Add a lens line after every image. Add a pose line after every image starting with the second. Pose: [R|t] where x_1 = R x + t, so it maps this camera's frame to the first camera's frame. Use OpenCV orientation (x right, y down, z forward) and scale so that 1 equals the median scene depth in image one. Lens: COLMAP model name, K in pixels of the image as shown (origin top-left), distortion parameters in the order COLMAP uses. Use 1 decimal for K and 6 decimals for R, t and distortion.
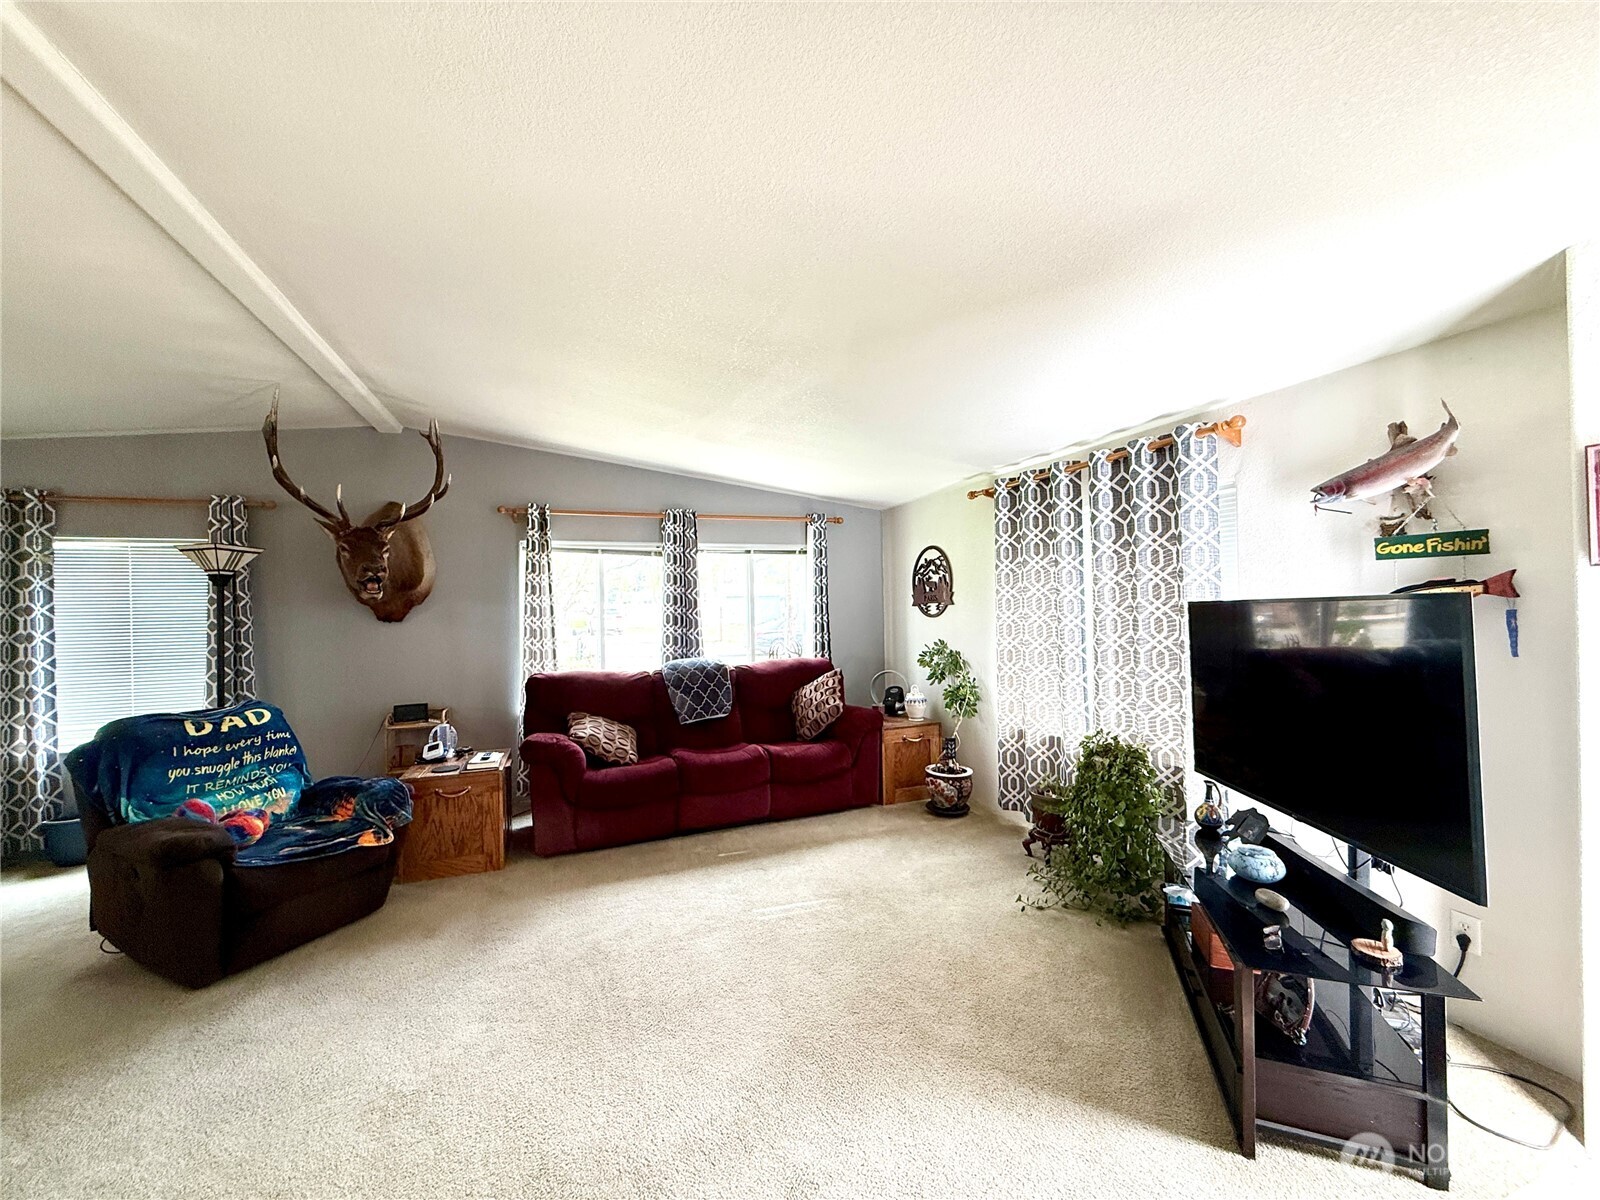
lens RADIAL K [[641.6, 0, 793.5], [0, 641.6, 608.2], [0, 0, 1]] dist [0.009459, 0.000069]
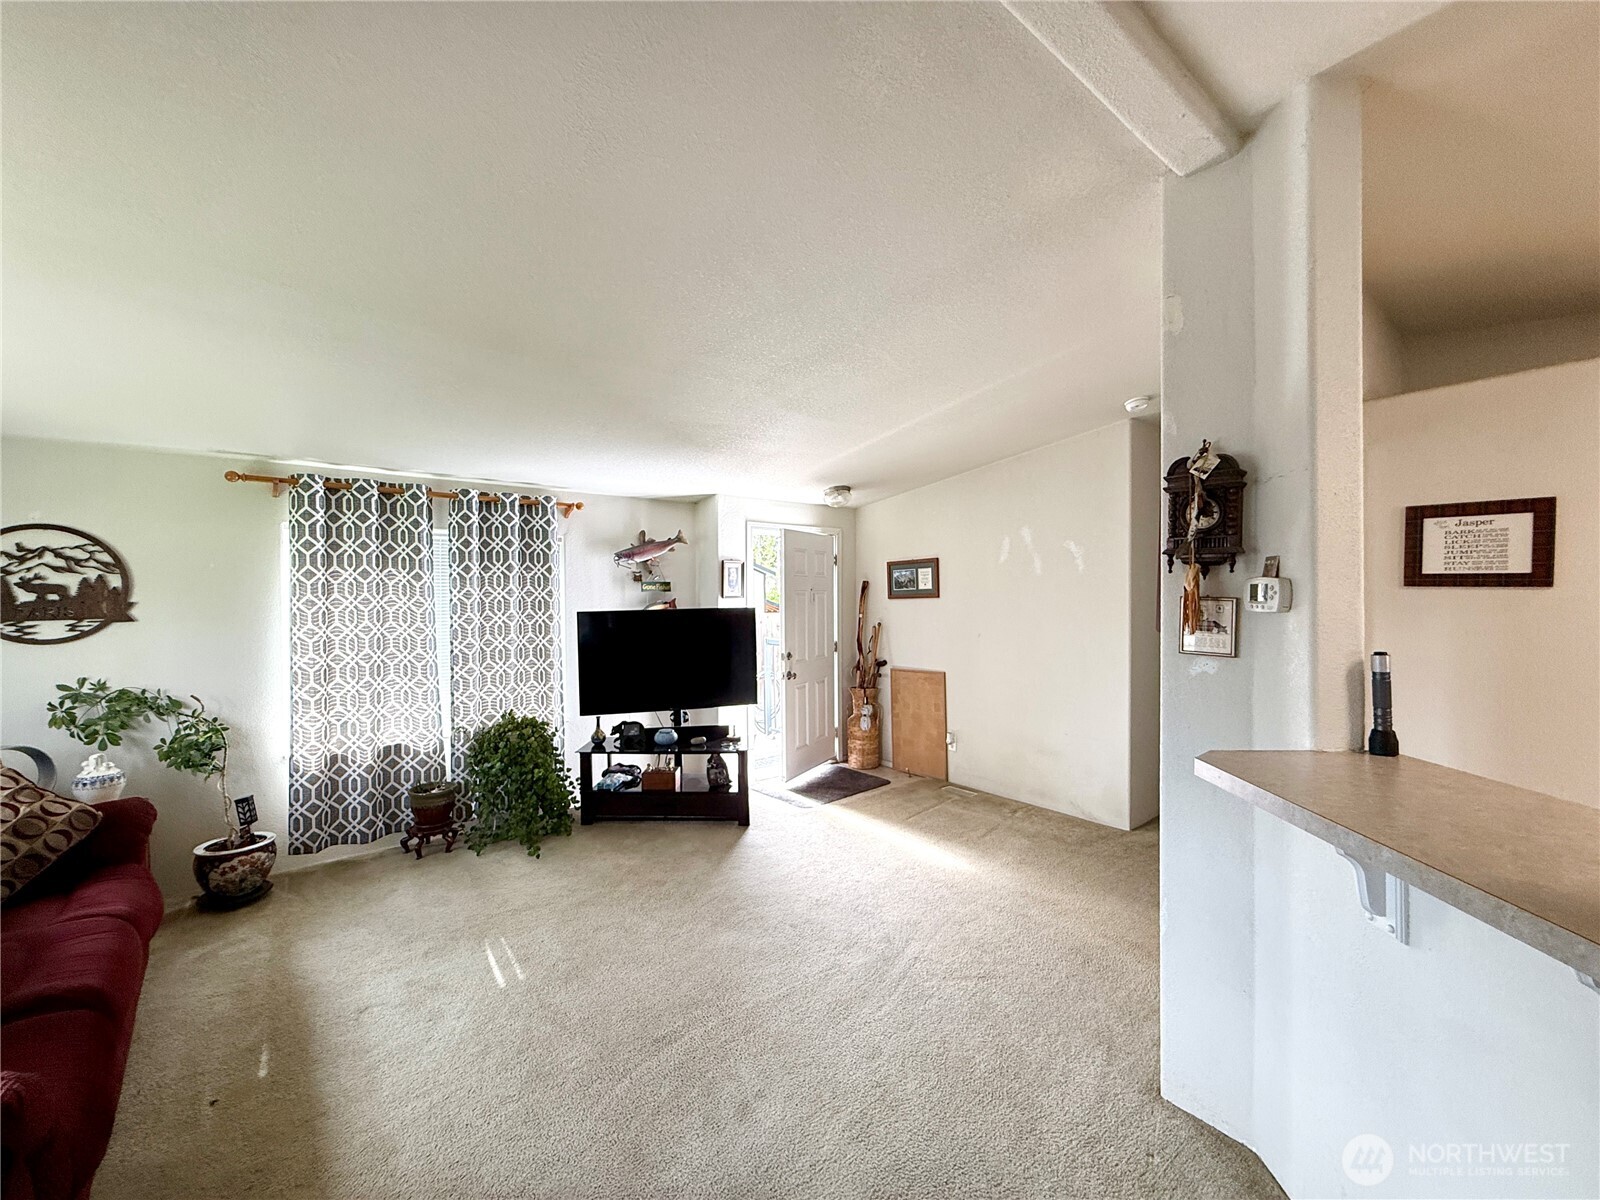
lens RADIAL K [[641.6, 0, 797.8], [0, 641.6, 607.0], [0, 0, 1]] dist [0.009459, 0.000069]
pose [[-0.336802, 0.008910, 0.941533, -0.610154], [0.023738, 0.999718, -0.000969, -0.003371], [-0.941276, 0.022024, -0.336919, 0.572204]]
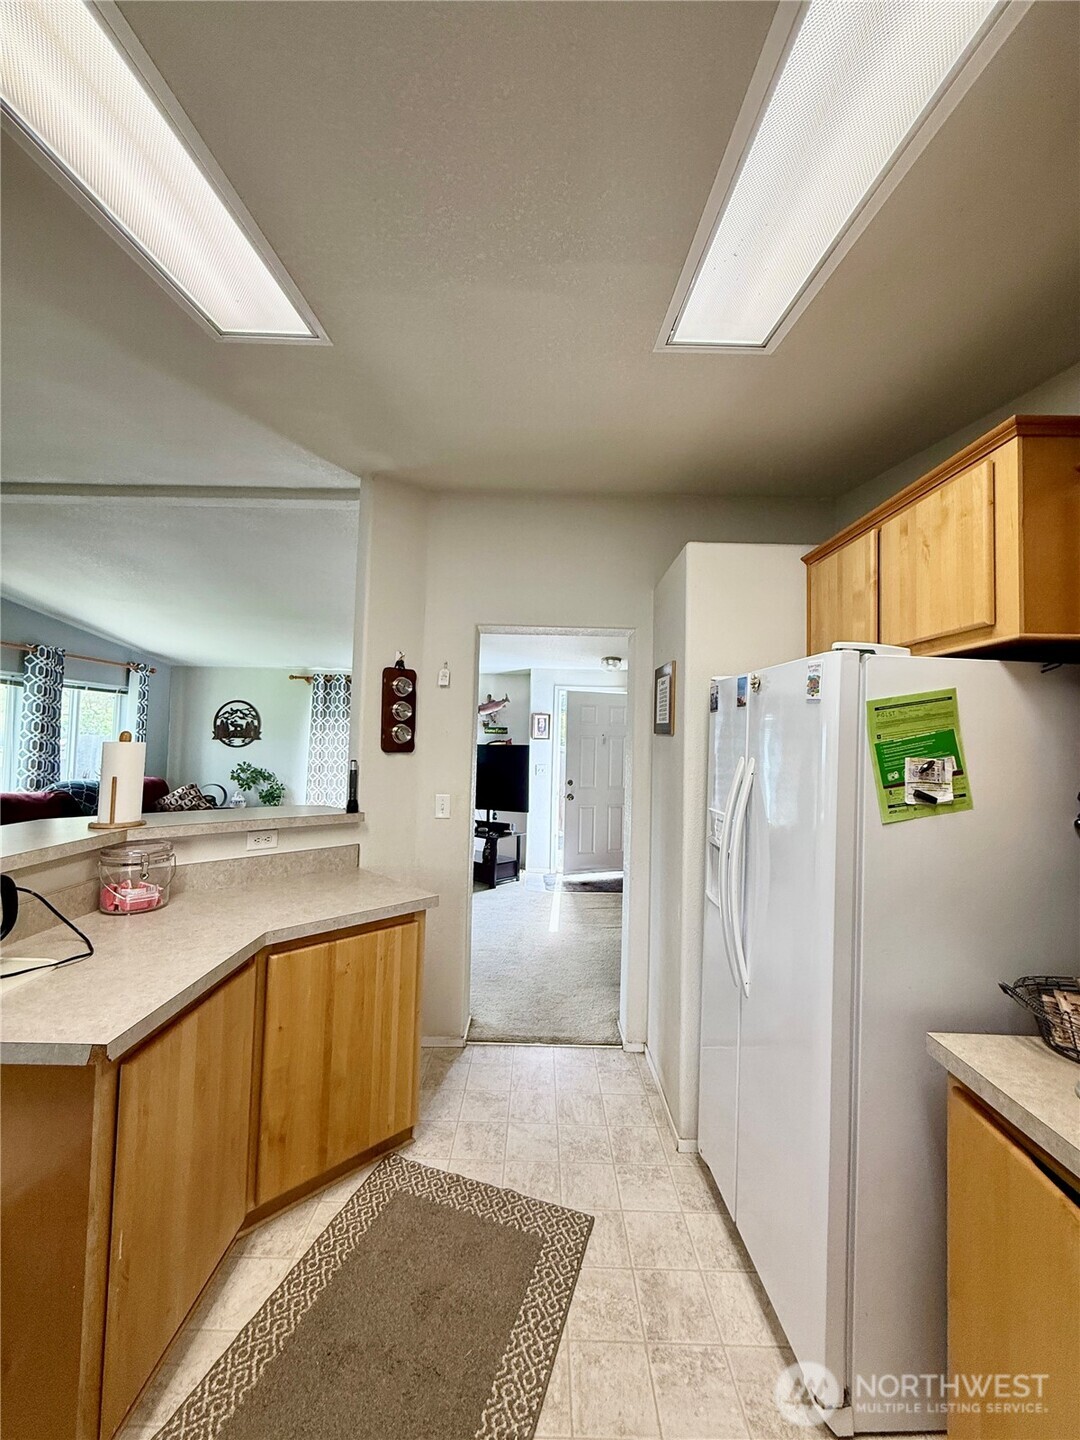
lens RADIAL K [[577.4, 0, 535.0], [0, 577.4, 717.4], [0, 0, 1]] dist [0.009459, 0.000069]
pose [[0.331086, 0.063799, 0.941441, -0.878217], [-0.024424, 0.997957, -0.059040, 0.007231], [-0.943285, -0.003447, 0.331967, -0.123868]]
